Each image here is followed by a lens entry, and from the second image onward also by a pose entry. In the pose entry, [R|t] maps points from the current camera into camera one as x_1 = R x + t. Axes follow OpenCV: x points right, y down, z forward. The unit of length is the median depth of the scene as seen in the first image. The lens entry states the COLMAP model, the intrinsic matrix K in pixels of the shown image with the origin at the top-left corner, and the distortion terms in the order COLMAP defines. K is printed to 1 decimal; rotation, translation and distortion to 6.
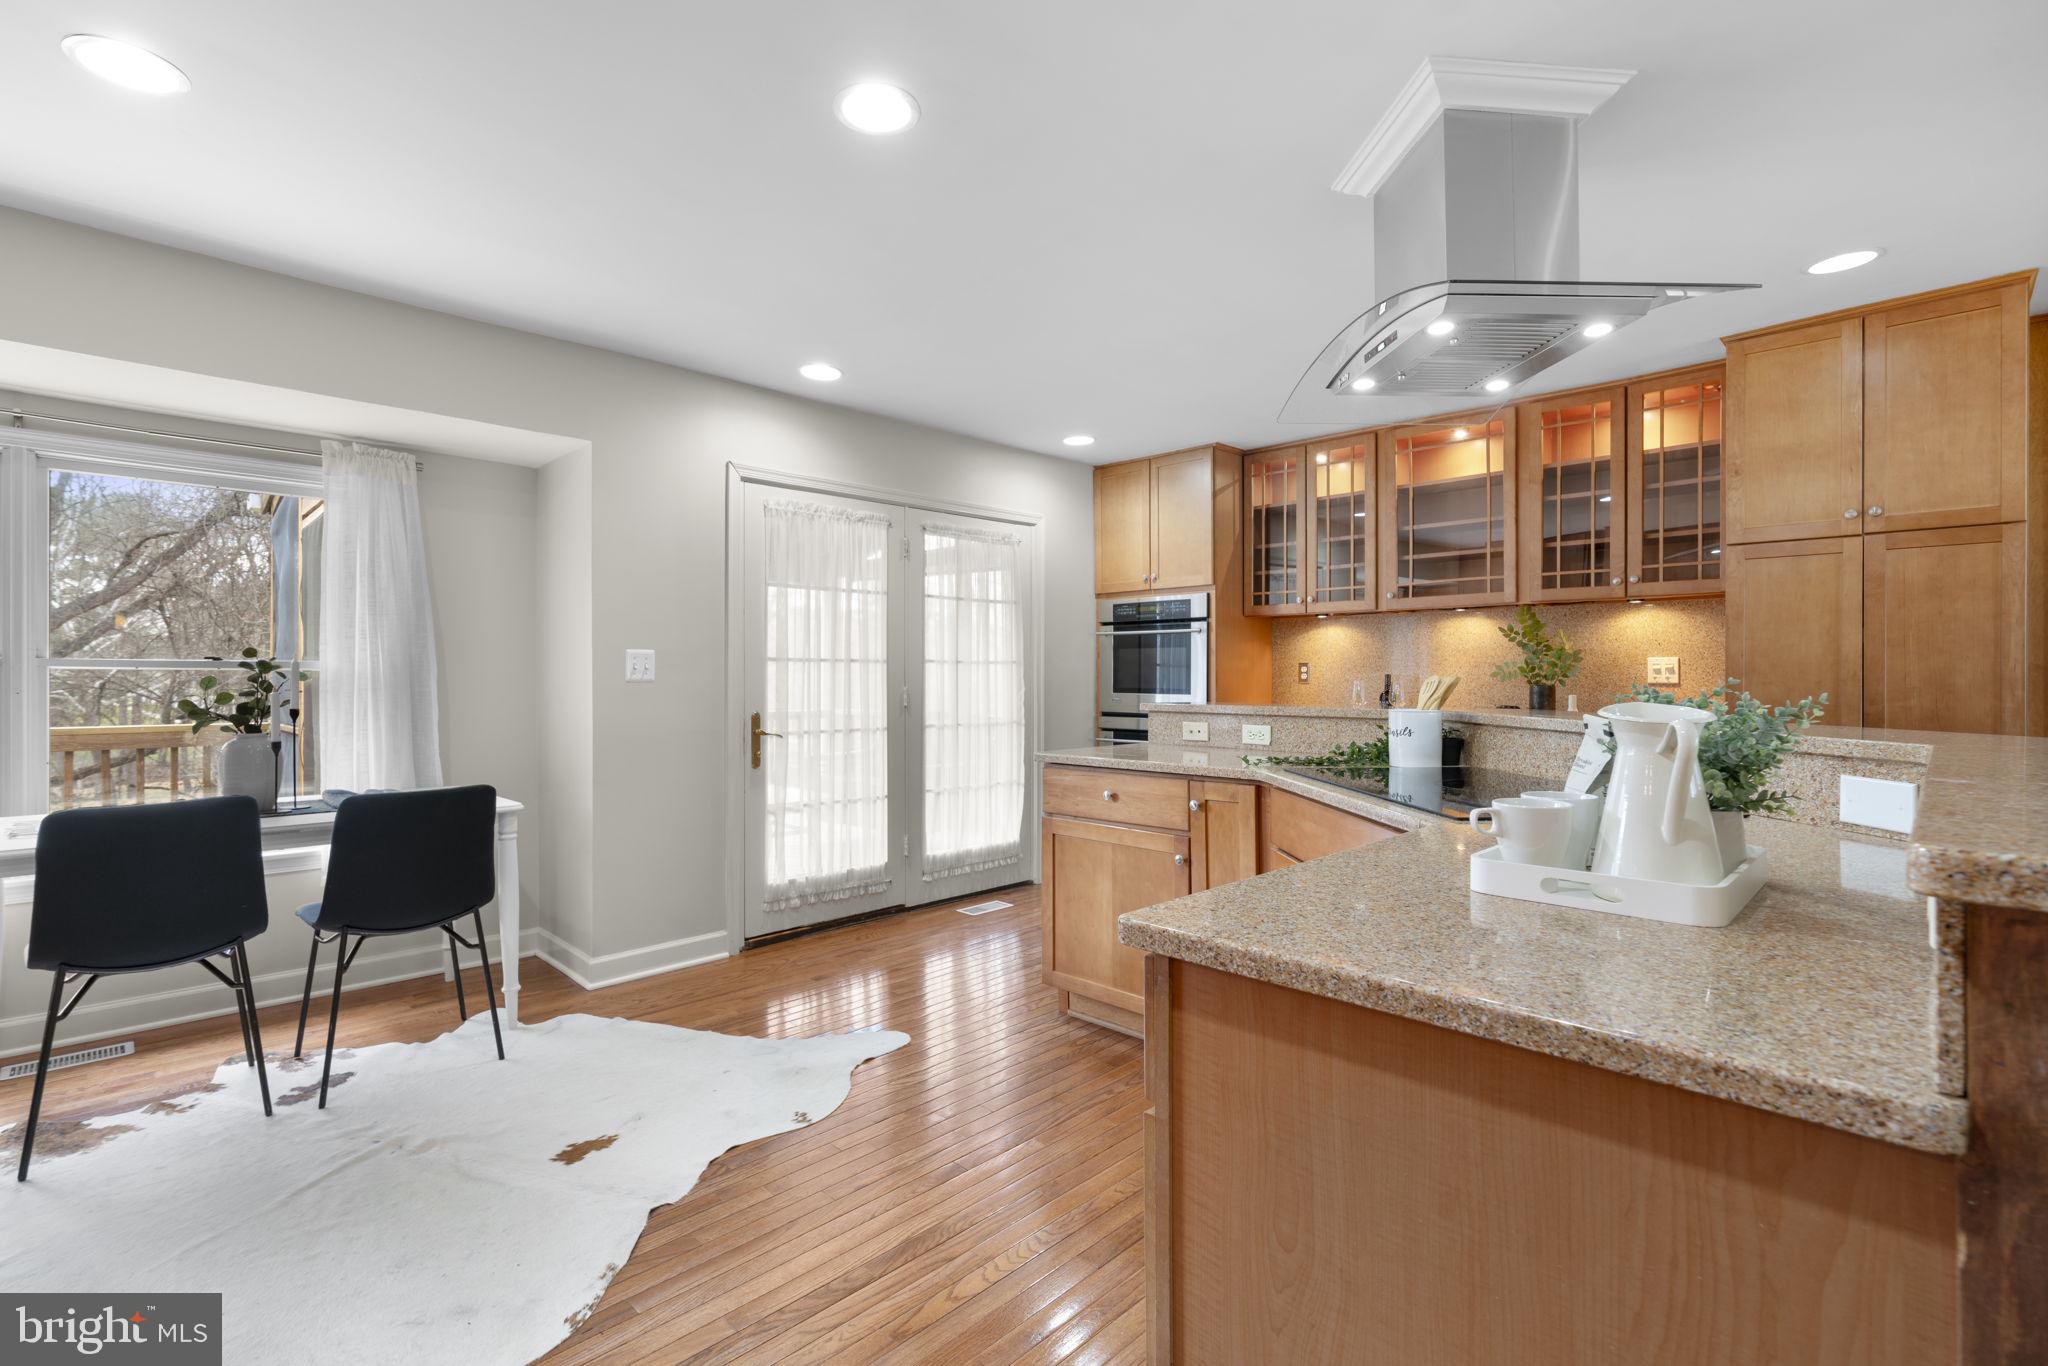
lens RADIAL K [[928.4, 0, 1021.0], [0, 928.4, 691.5], [0, 0, 1]] dist [-0.042633, 0.024718]
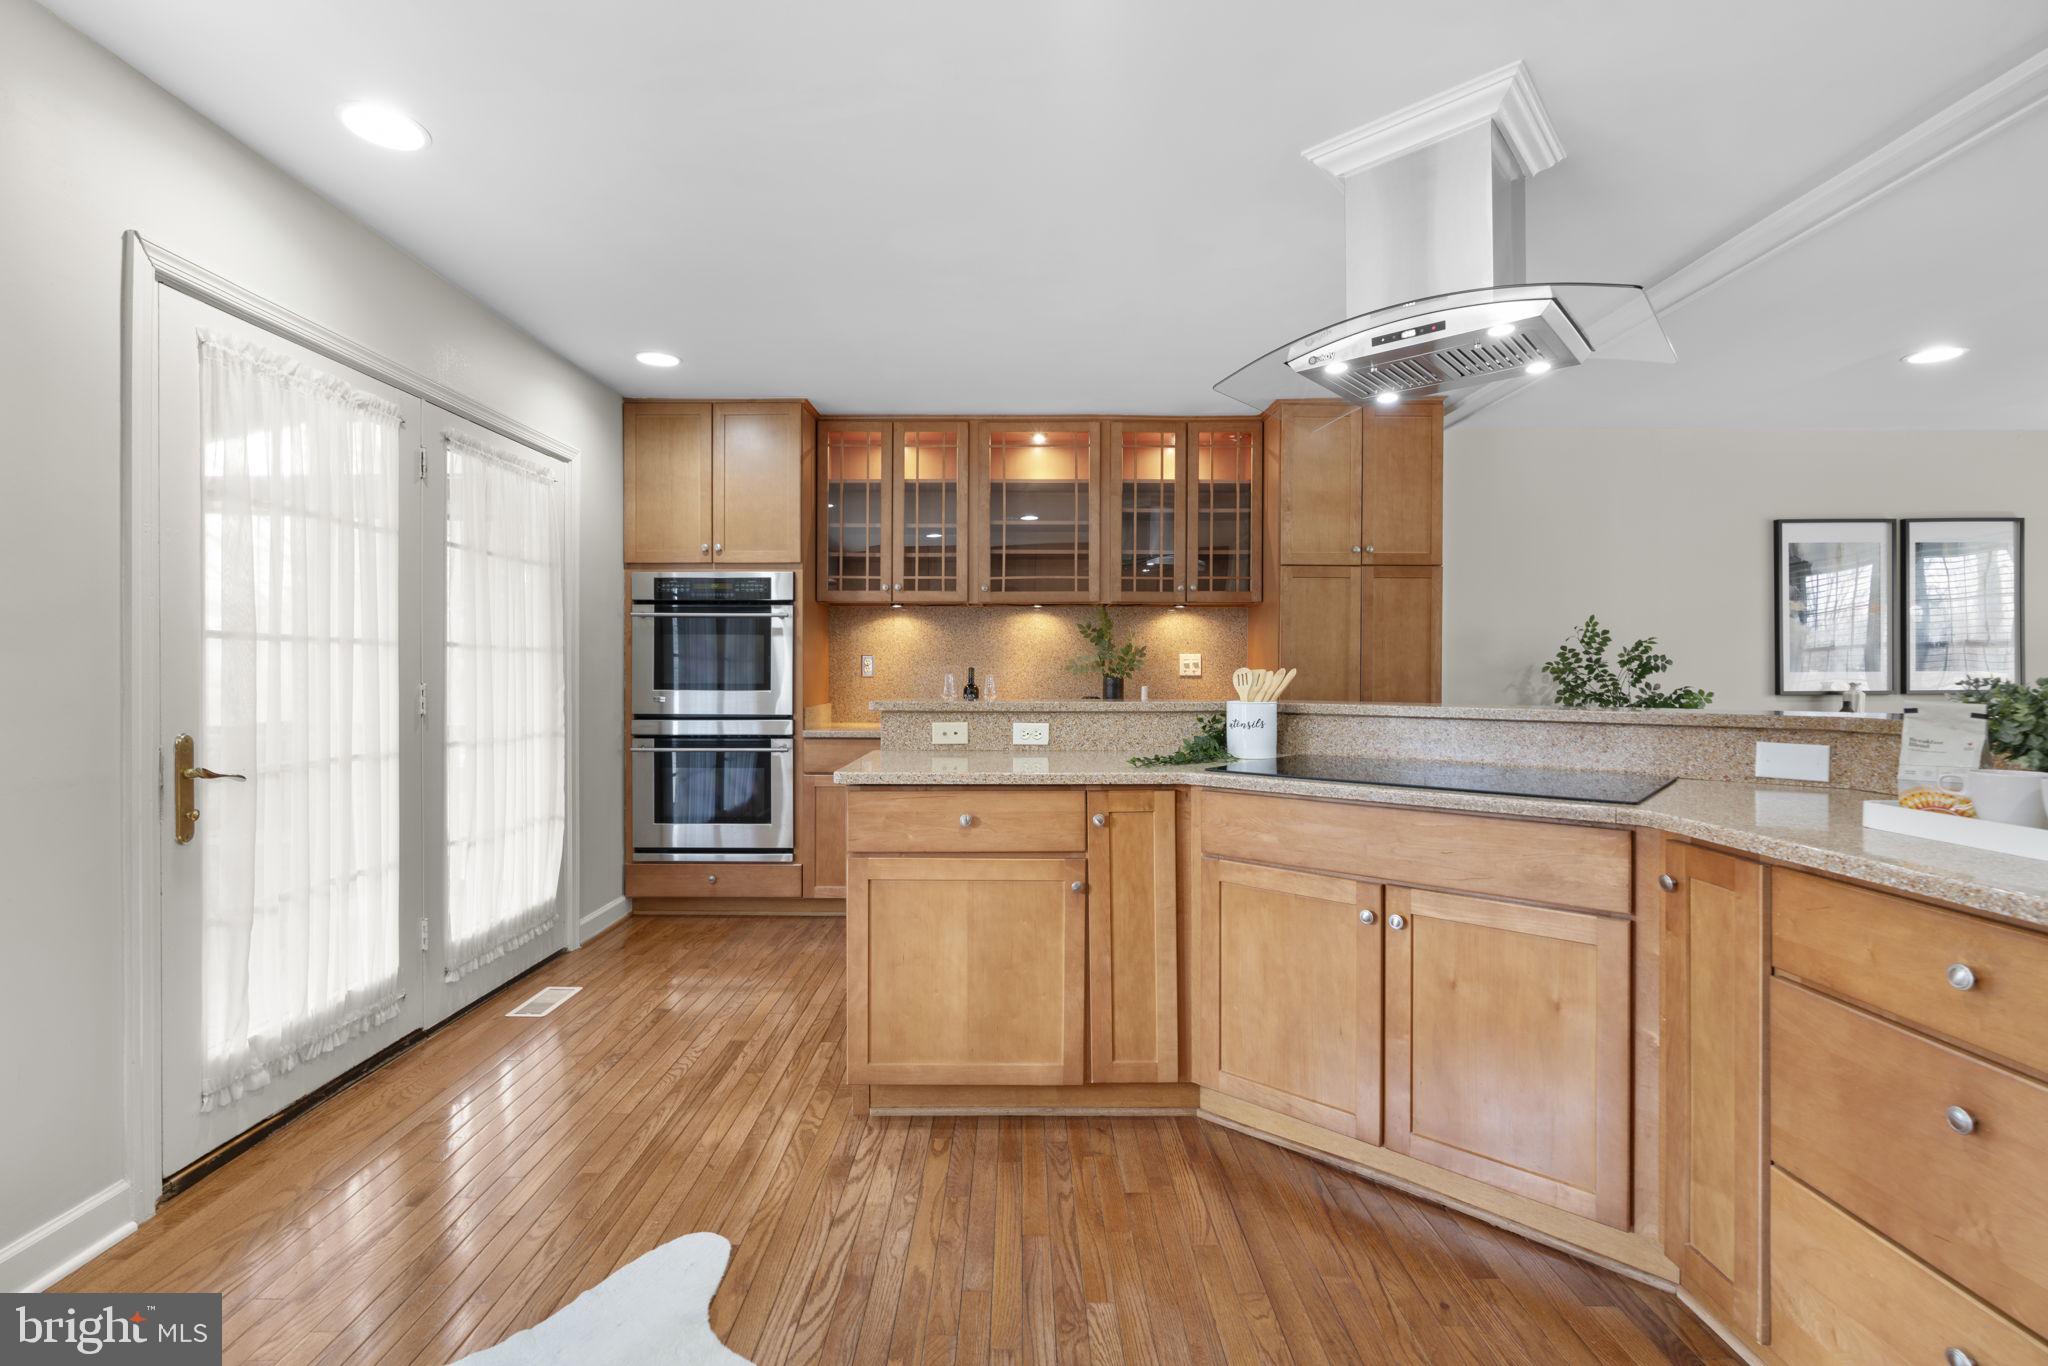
lens RADIAL K [[919.5, 0, 1017.8], [0, 919.5, 683.9], [0, 0, 1]] dist [-0.006388, 0.001330]
pose [[0.713939, -0.008196, 0.700160, -0.282550], [0.008593, 0.999959, 0.002943, -0.003693], [-0.700155, 0.003915, 0.713980, 0.276700]]
